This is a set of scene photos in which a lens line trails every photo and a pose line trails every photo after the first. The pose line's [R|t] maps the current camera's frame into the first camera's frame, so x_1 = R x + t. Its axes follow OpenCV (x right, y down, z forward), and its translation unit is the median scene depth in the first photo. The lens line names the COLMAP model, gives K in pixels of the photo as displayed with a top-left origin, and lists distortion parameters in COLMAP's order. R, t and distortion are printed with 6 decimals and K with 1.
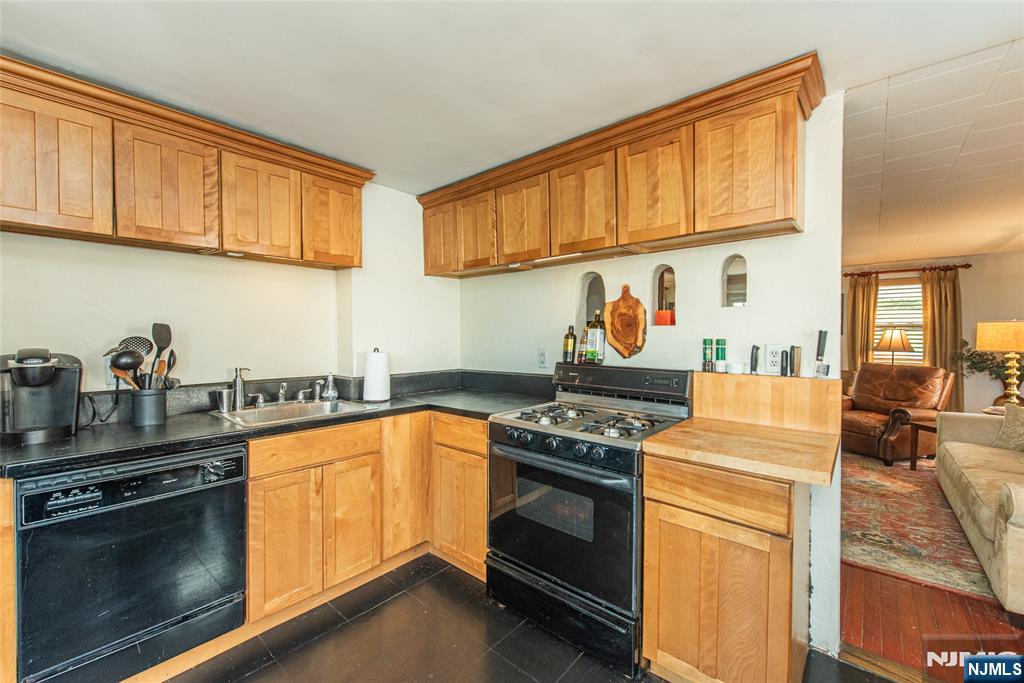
lens RADIAL K [[408.1, 0, 512.0], [0, 408.1, 341.5], [0, 0, 1]] dist [0.000026, -0.000001]
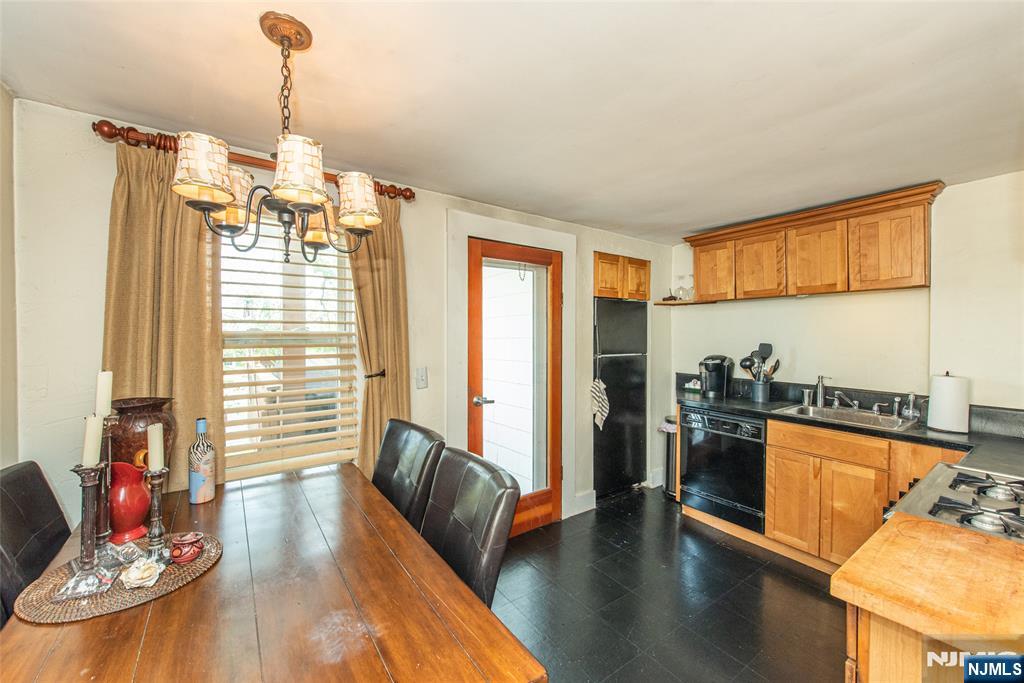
lens RADIAL K [[405.4, 0, 512.0], [0, 405.4, 341.5], [0, 0, 1]] dist [0.012077, 0.000076]
pose [[-0.217028, 0.019698, -0.975967, 0.901975], [-0.018228, 0.999540, 0.024227, -0.065278], [0.975995, 0.023047, -0.216569, 0.304521]]
